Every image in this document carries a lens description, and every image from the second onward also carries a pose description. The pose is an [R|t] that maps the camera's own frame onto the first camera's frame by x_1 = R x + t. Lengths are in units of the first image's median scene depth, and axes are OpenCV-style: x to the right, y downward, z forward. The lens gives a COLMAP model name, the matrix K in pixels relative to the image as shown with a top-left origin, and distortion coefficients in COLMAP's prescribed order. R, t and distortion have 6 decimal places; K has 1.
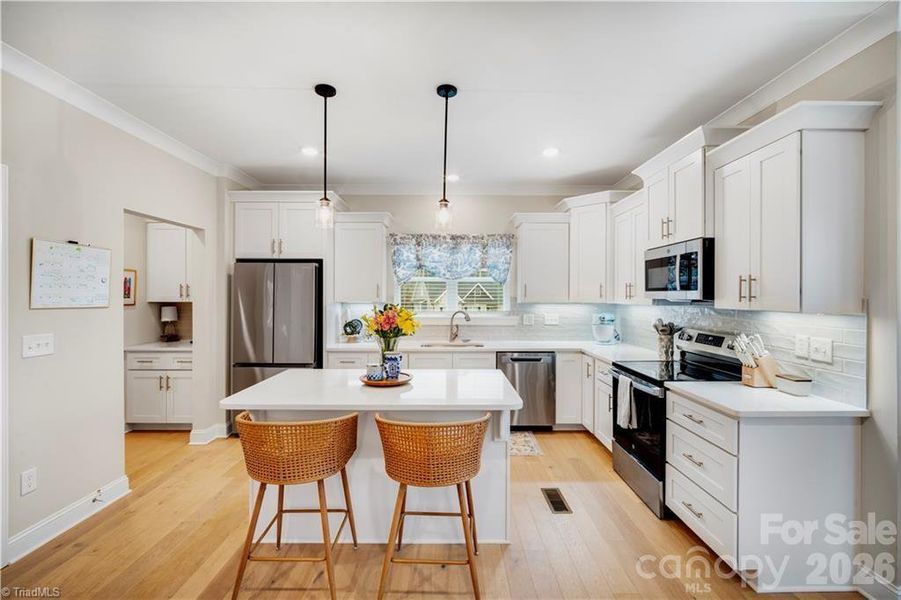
lens RADIAL K [[393.7, 0, 451.3], [0, 393.7, 299.0], [0, 0, 1]] dist [-0.001091, 0.000439]
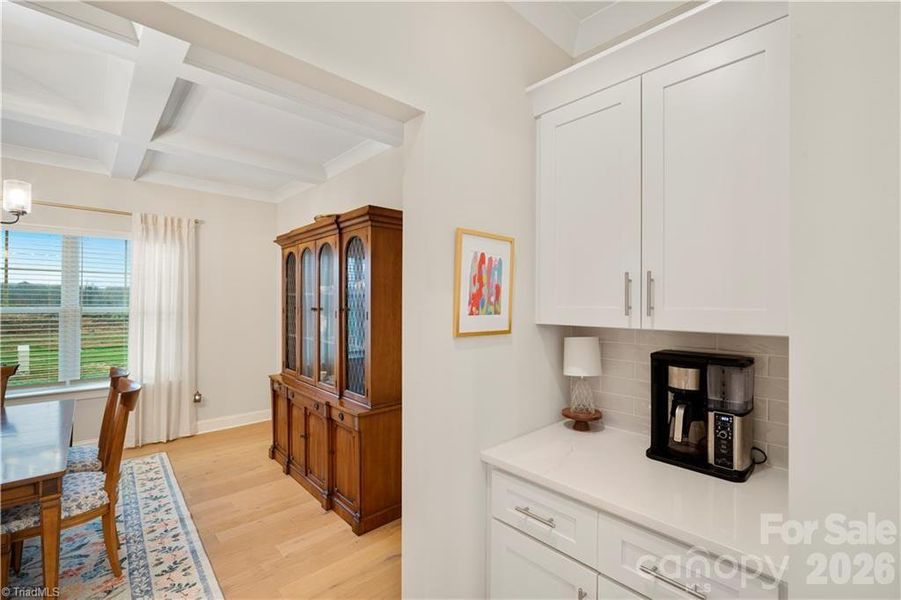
lens RADIAL K [[394.3, 0, 451.5], [0, 394.3, 306.0], [0, 0, 1]] dist [-0.001561, 0.000260]
pose [[0.679562, 0.008878, -0.733564, -0.767697], [-0.009920, 0.999947, 0.002912, -0.014043], [0.733551, 0.005298, 0.679614, 0.953327]]
